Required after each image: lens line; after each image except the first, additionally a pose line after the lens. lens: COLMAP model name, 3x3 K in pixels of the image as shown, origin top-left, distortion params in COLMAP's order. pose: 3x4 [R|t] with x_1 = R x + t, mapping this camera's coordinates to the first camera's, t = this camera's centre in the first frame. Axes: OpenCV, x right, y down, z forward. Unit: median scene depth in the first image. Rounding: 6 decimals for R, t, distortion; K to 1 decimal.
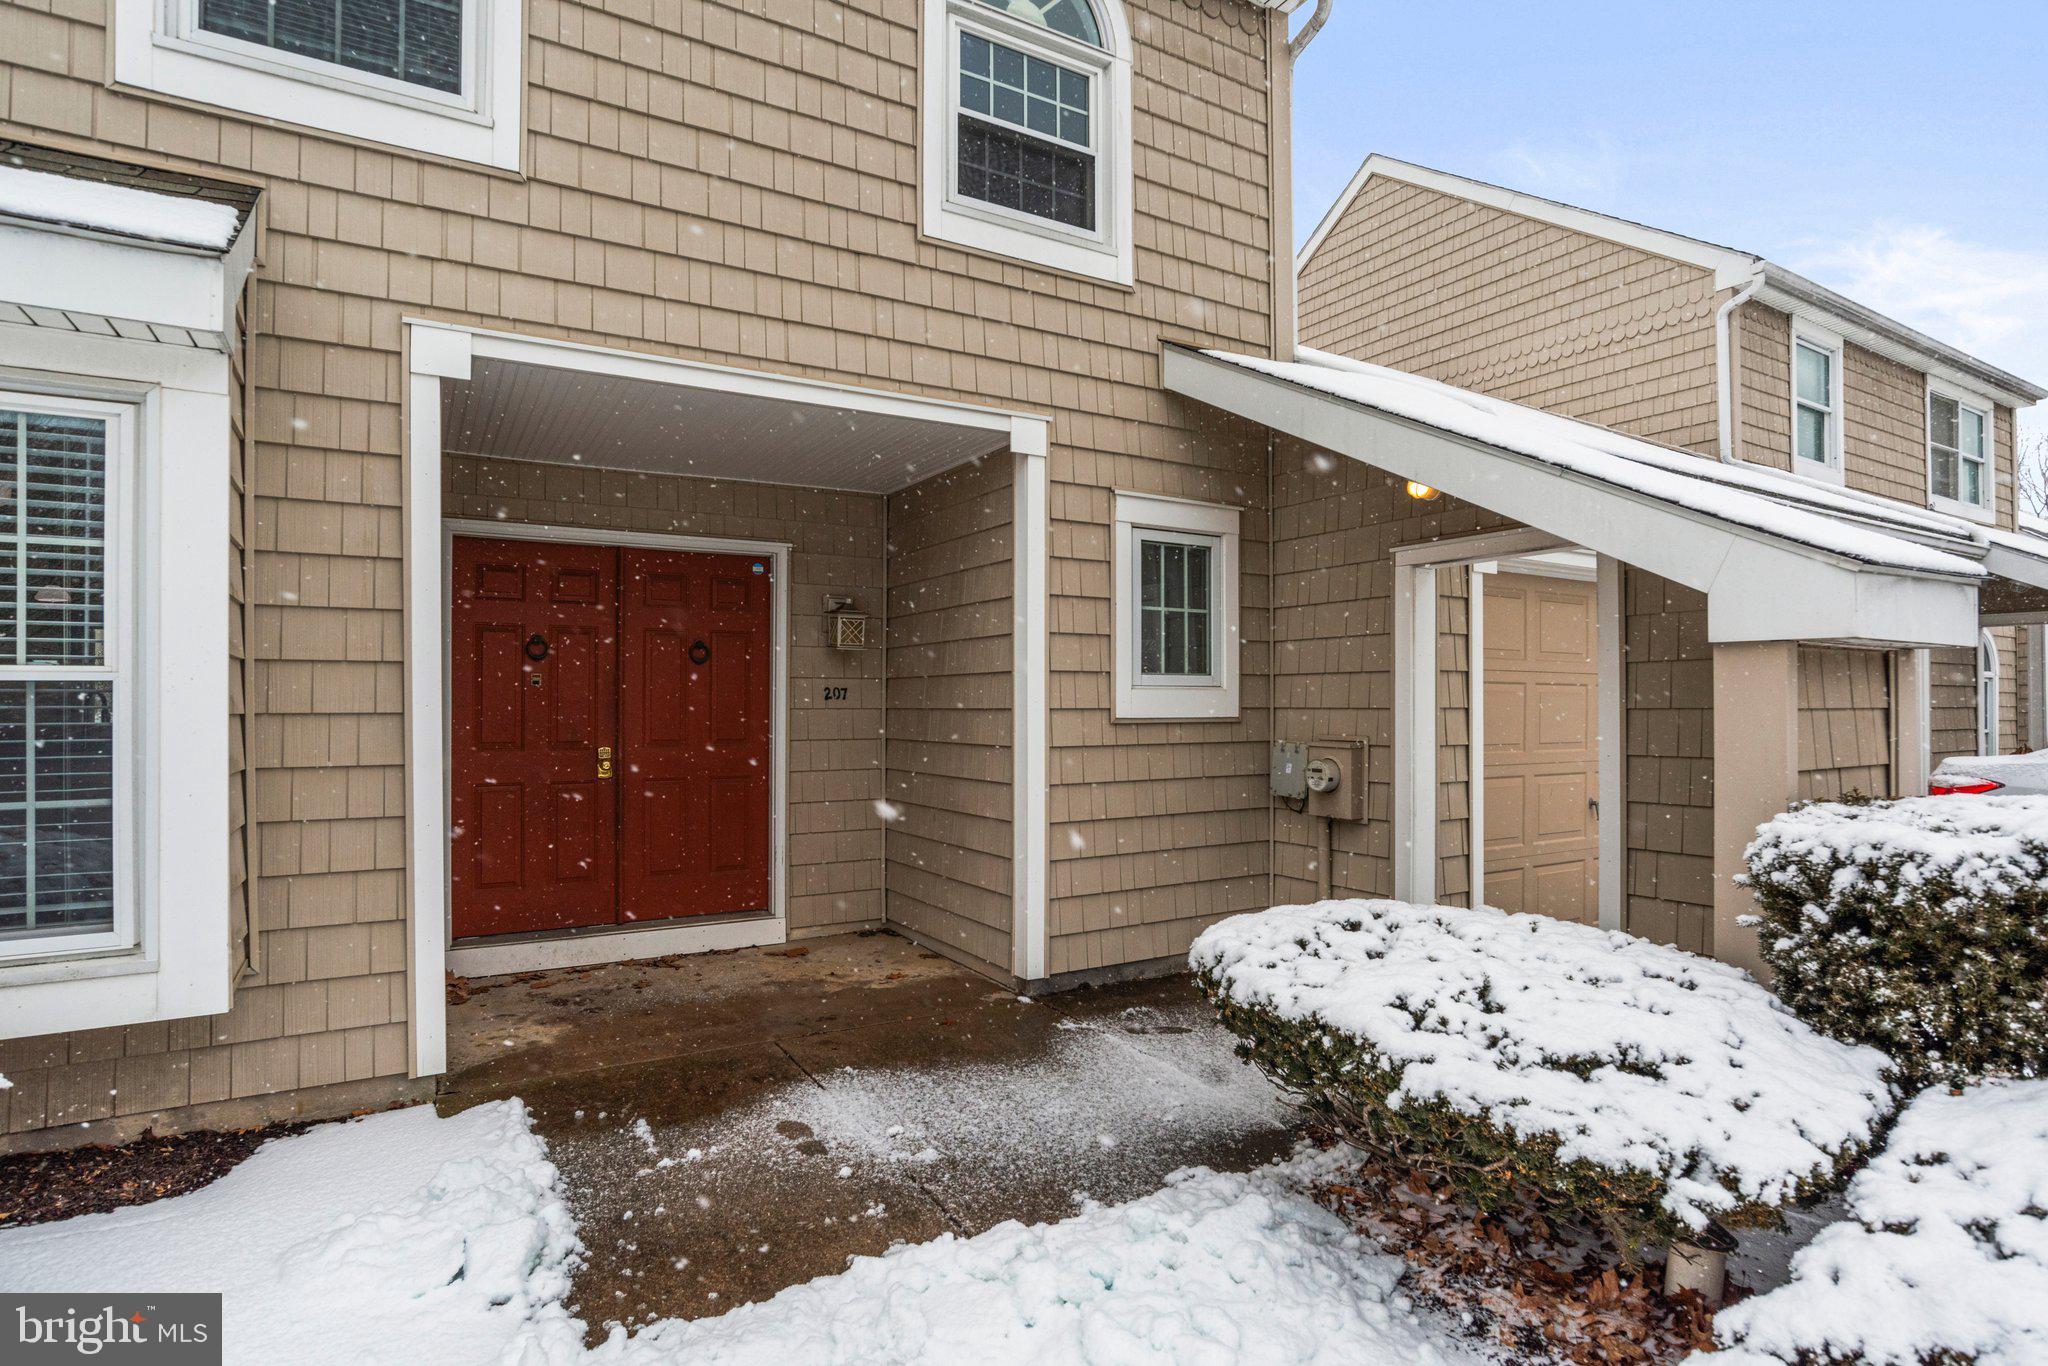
lens RADIAL K [[1051.4, 0, 1028.6], [0, 1051.4, 687.5], [0, 0, 1]] dist [-0.051336, 0.021473]
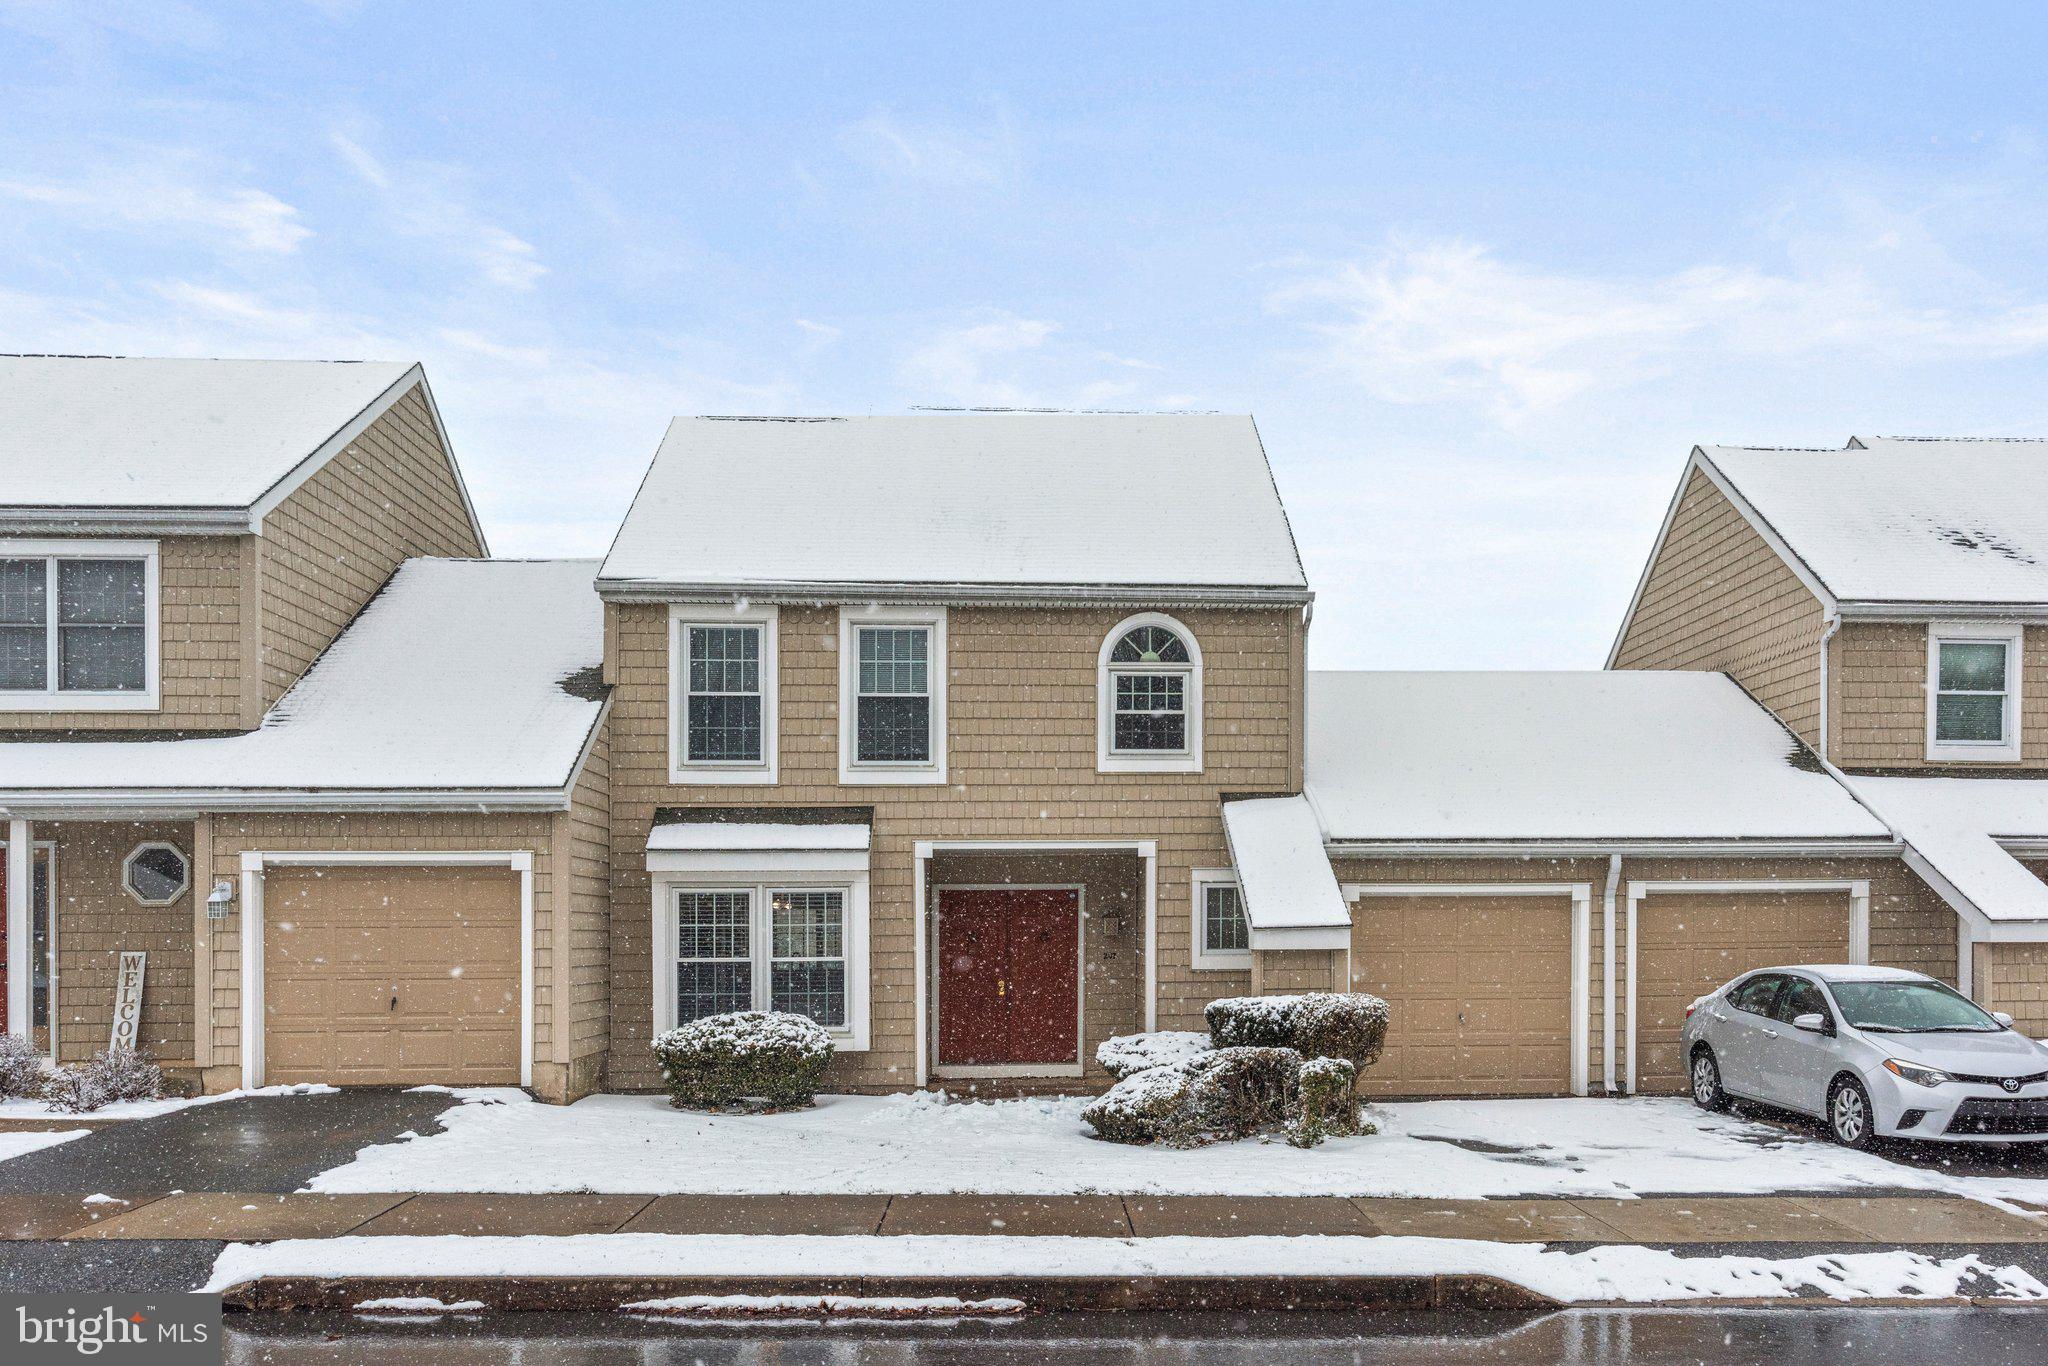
lens RADIAL K [[1872.8, 0, 1155.6], [0, 1872.8, 758.7], [0, 0, 1]] dist [-0.003857, 0.023643]
pose [[0.897145, -0.045657, -0.439370, 1.808596], [0.013604, 0.997028, -0.075827, -0.118662], [0.441527, 0.062051, 0.895100, -2.667232]]
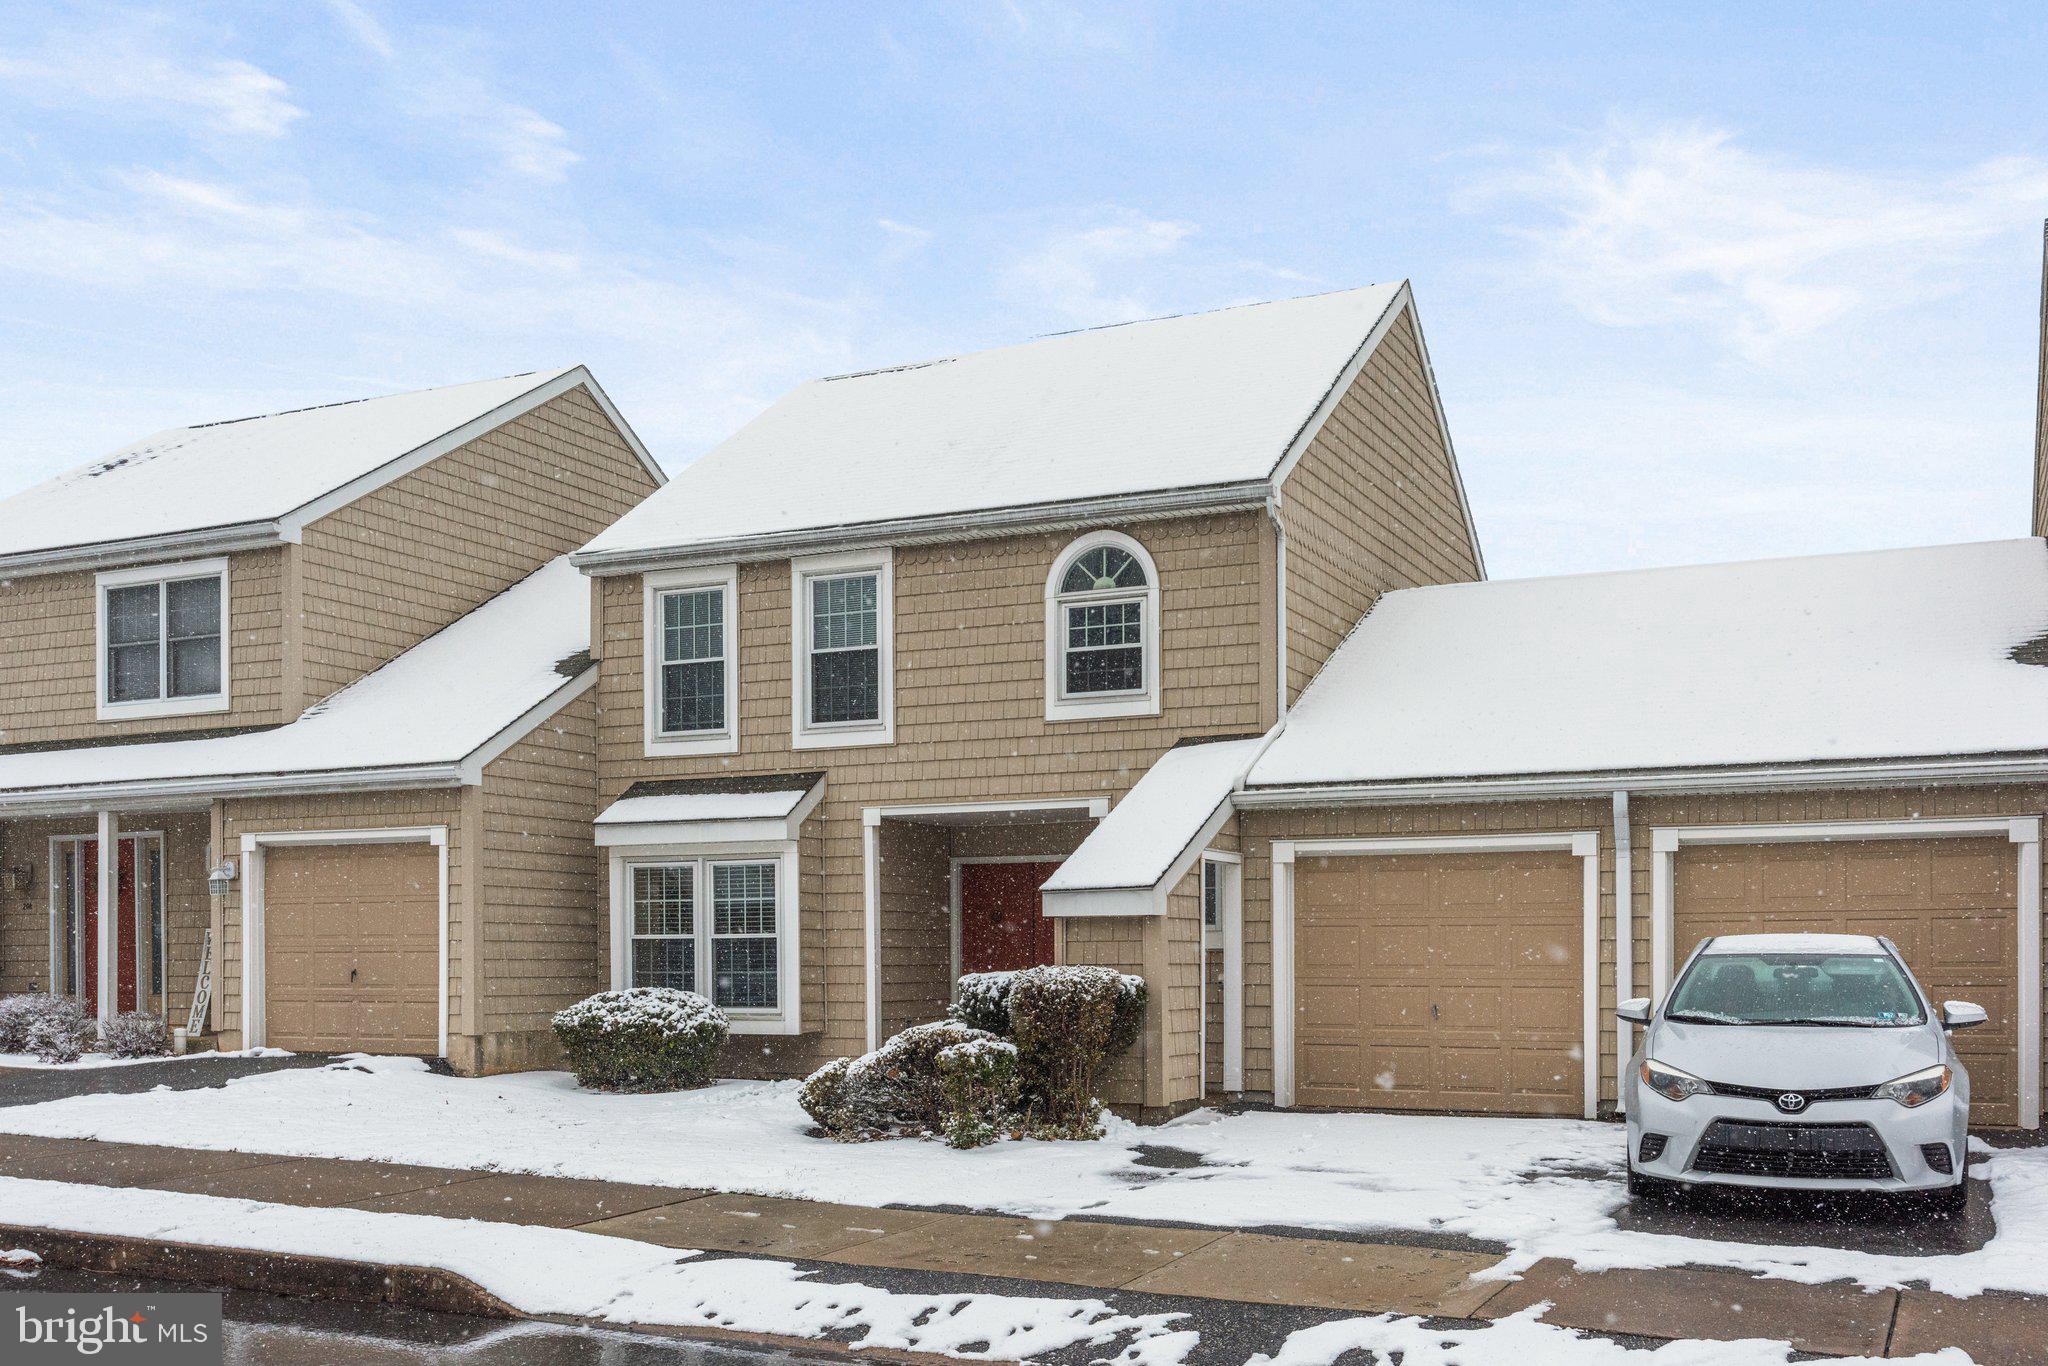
lens RADIAL K [[2025.9, 0, 991.3], [0, 2025.9, 734.3], [0, 0, 1]] dist [0.008779, 0.000000]
pose [[0.544831, -0.095085, -0.833138, 3.017076], [0.015989, 0.994548, -0.103050, 0.014876], [0.838393, 0.042824, 0.543381, -1.230161]]
